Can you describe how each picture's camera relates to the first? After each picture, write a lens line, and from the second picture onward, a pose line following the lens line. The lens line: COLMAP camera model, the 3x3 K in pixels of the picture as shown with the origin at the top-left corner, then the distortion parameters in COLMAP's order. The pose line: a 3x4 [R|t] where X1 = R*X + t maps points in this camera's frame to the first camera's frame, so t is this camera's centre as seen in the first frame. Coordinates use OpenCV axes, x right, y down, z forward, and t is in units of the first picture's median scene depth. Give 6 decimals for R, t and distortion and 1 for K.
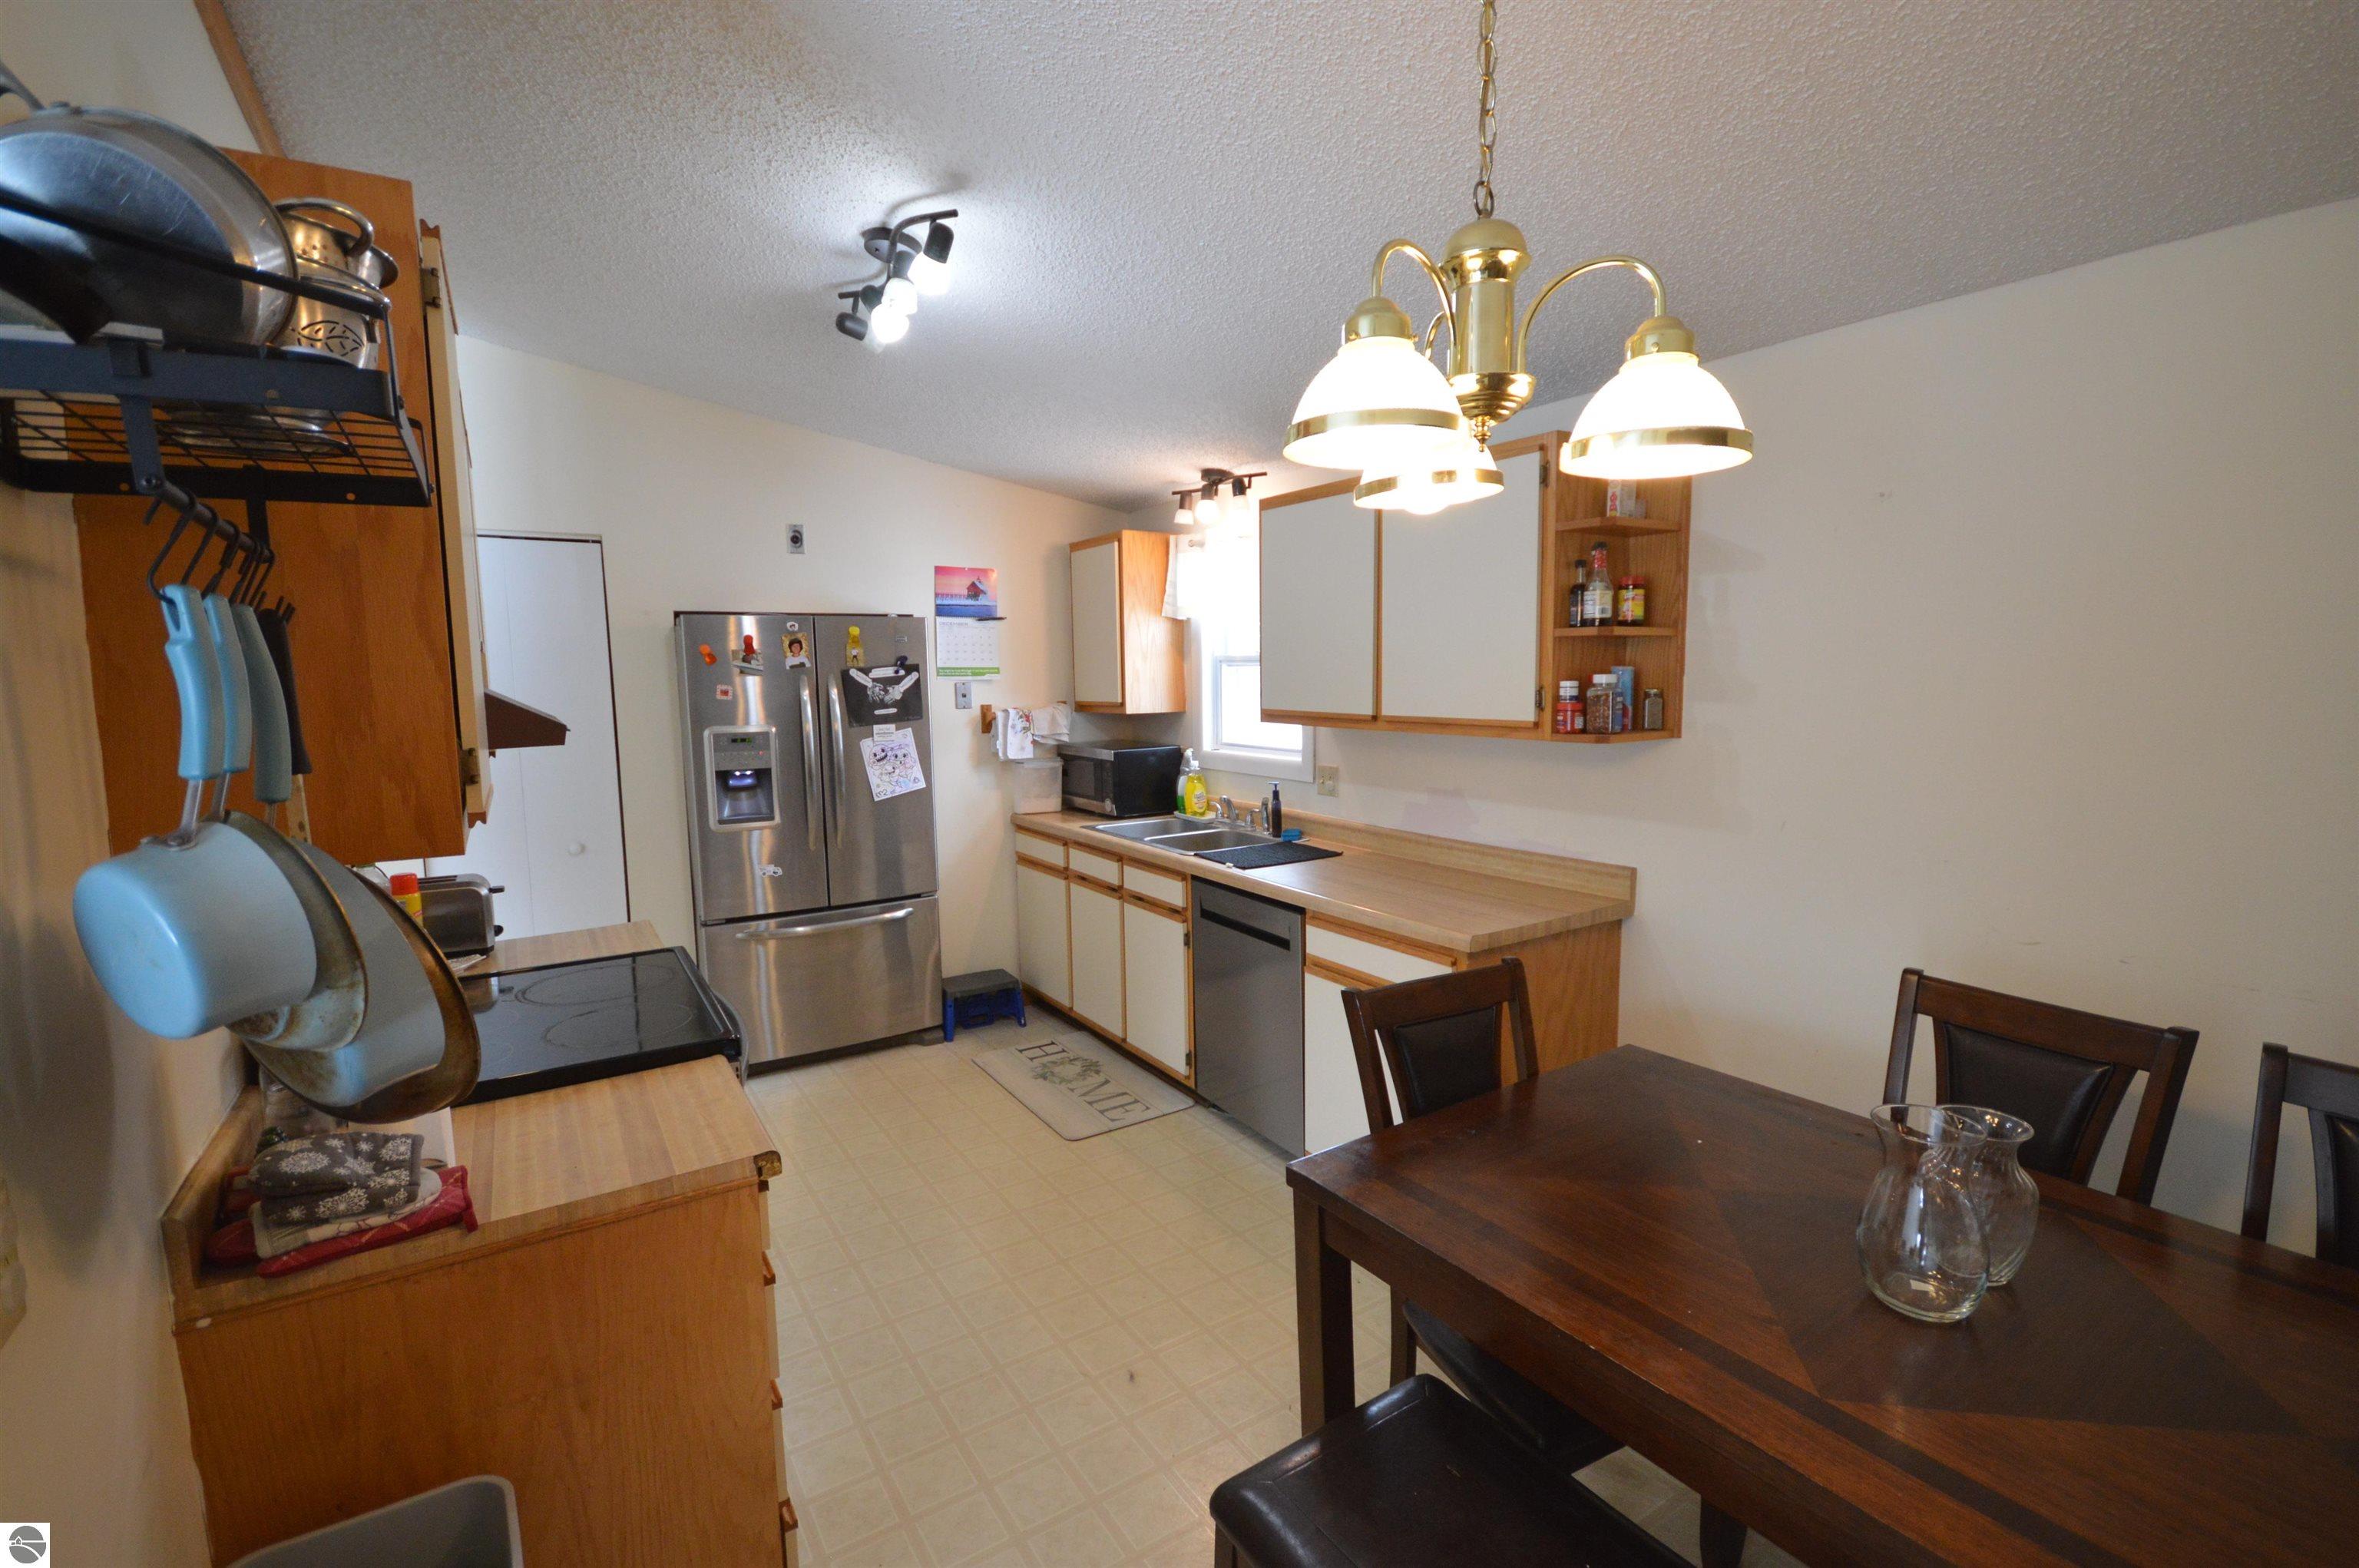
lens RADIAL K [[1058.4, 0, 1194.8], [0, 1058.4, 788.9], [0, 0, 1]] dist [-0.001044, -0.000214]
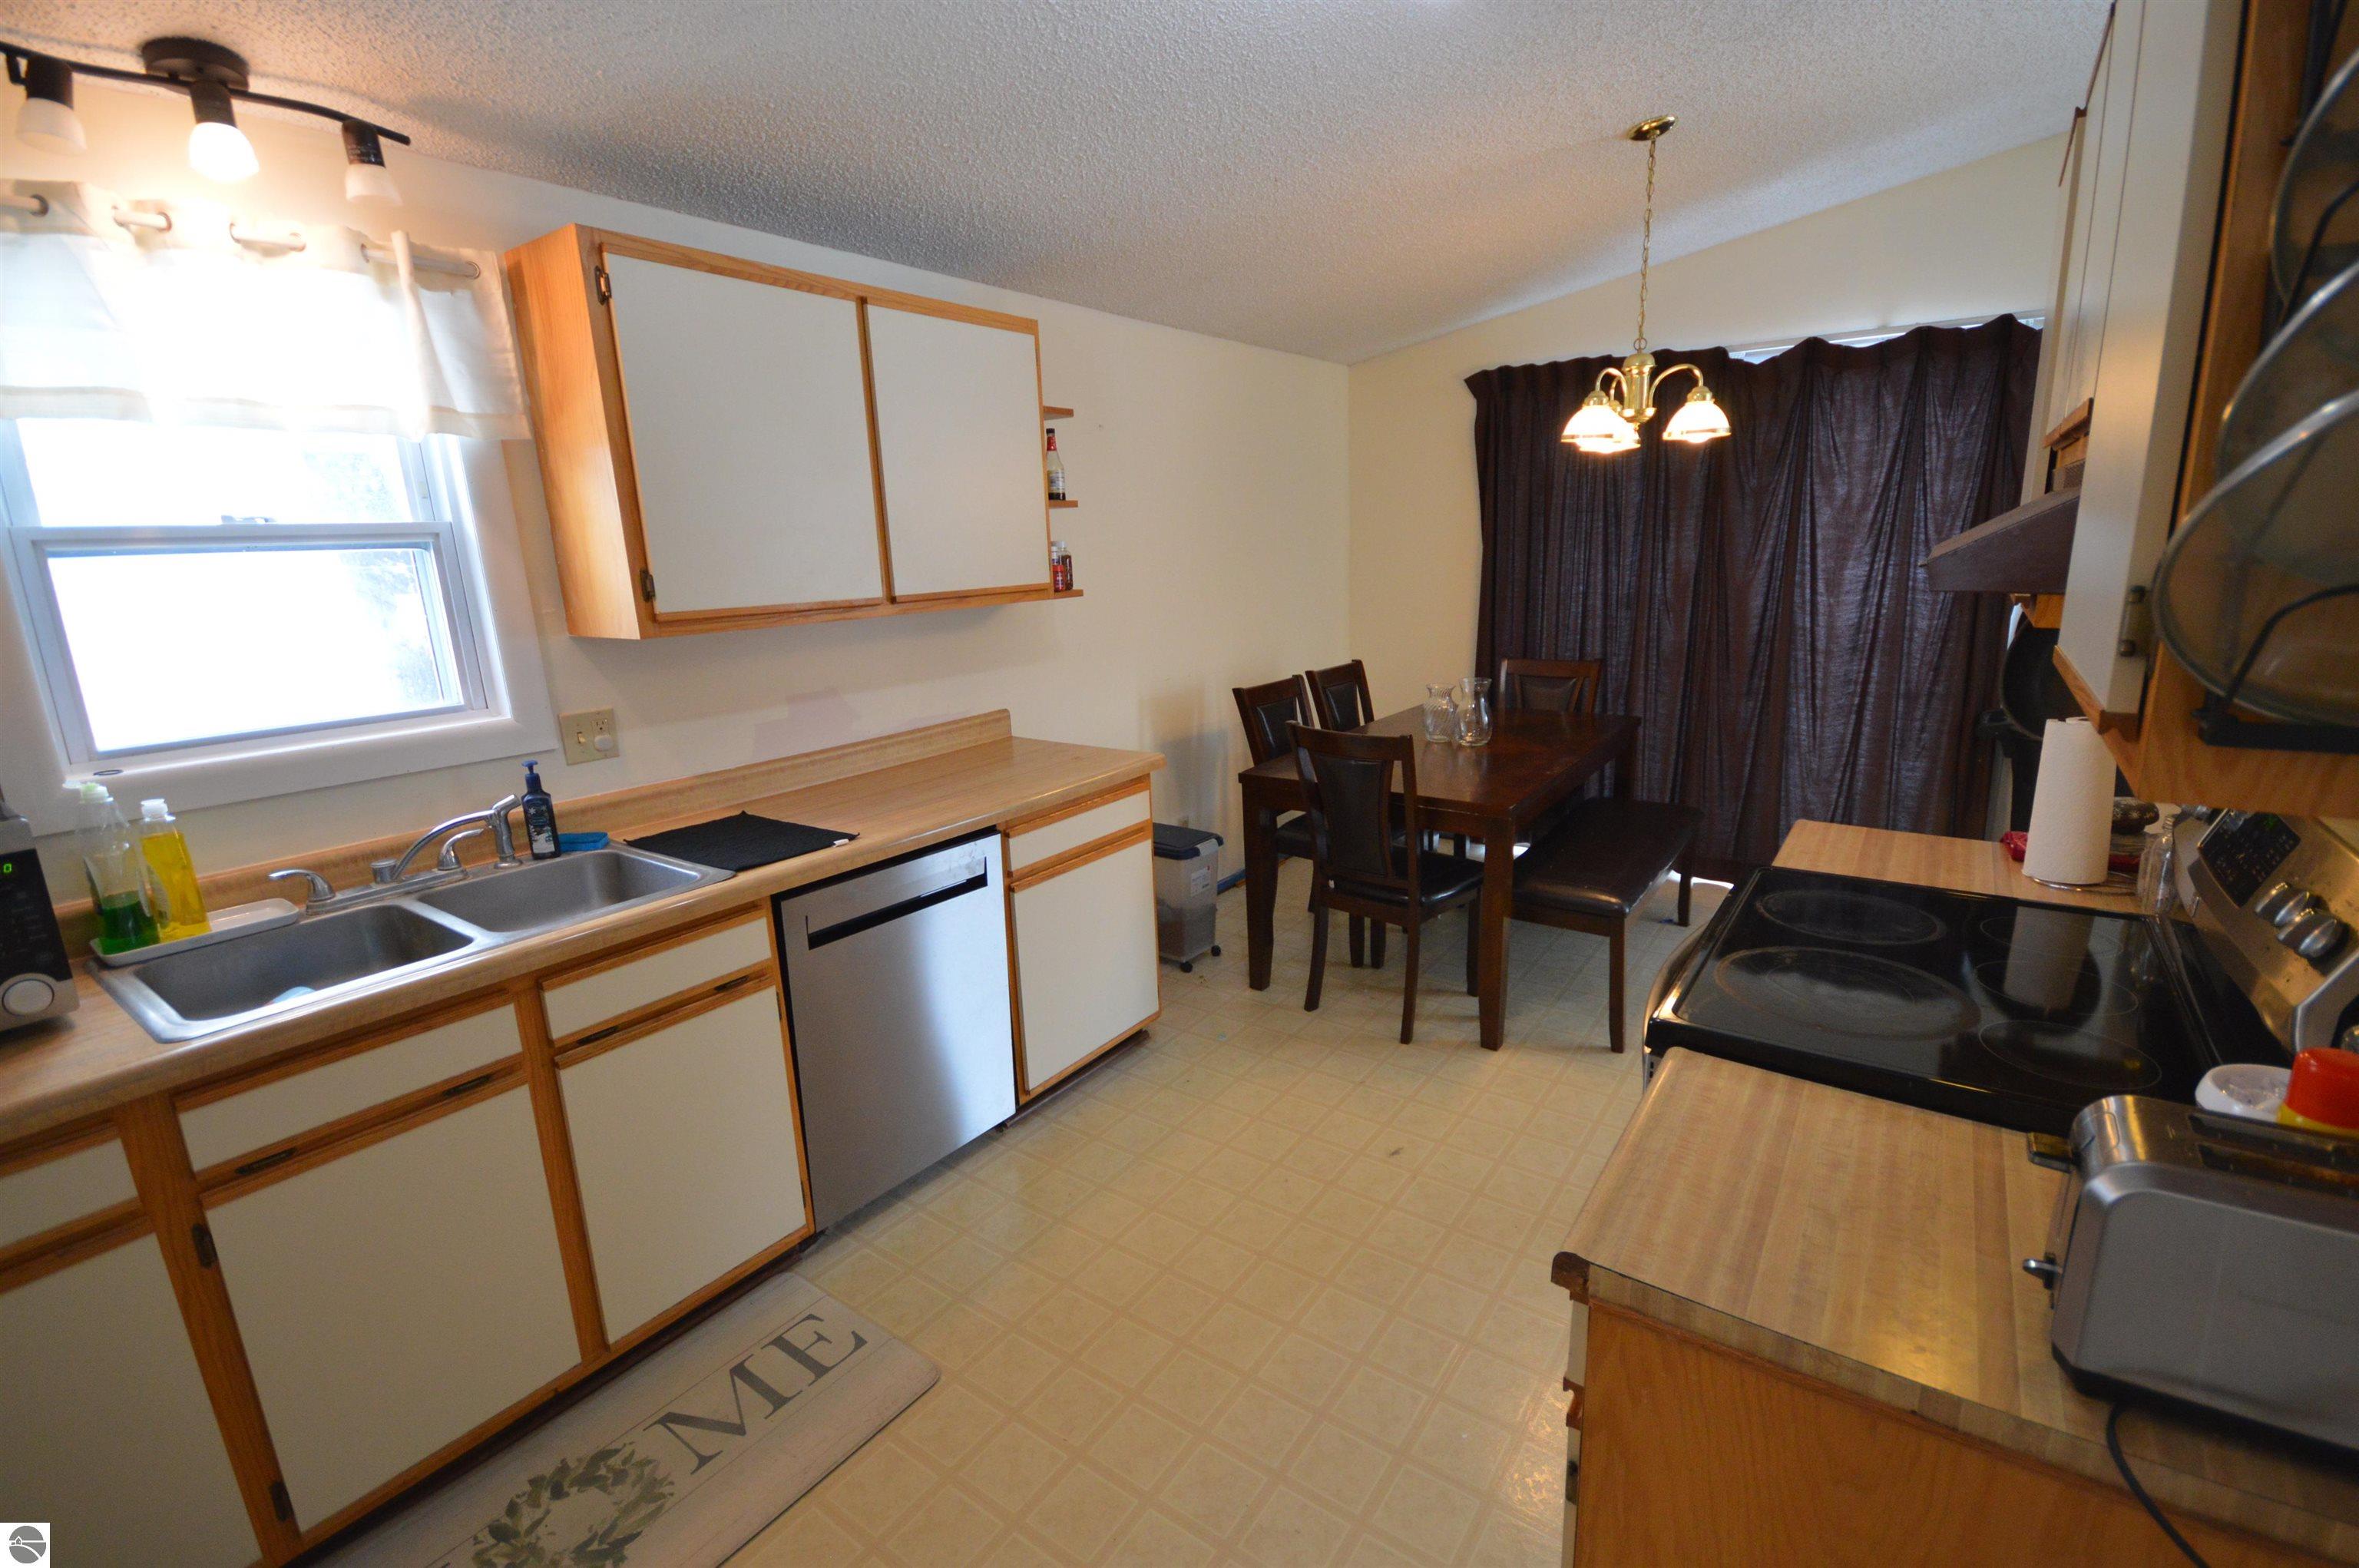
lens RADIAL K [[1058.4, 0, 1194.8], [0, 1058.4, 788.9], [0, 0, 1]] dist [-0.001044, -0.000214]
pose [[-0.373932, -0.187183, 0.908371, -0.588052], [0.146299, 0.955255, 0.257069, -0.088221], [-0.915845, 0.229020, -0.329816, 0.930645]]
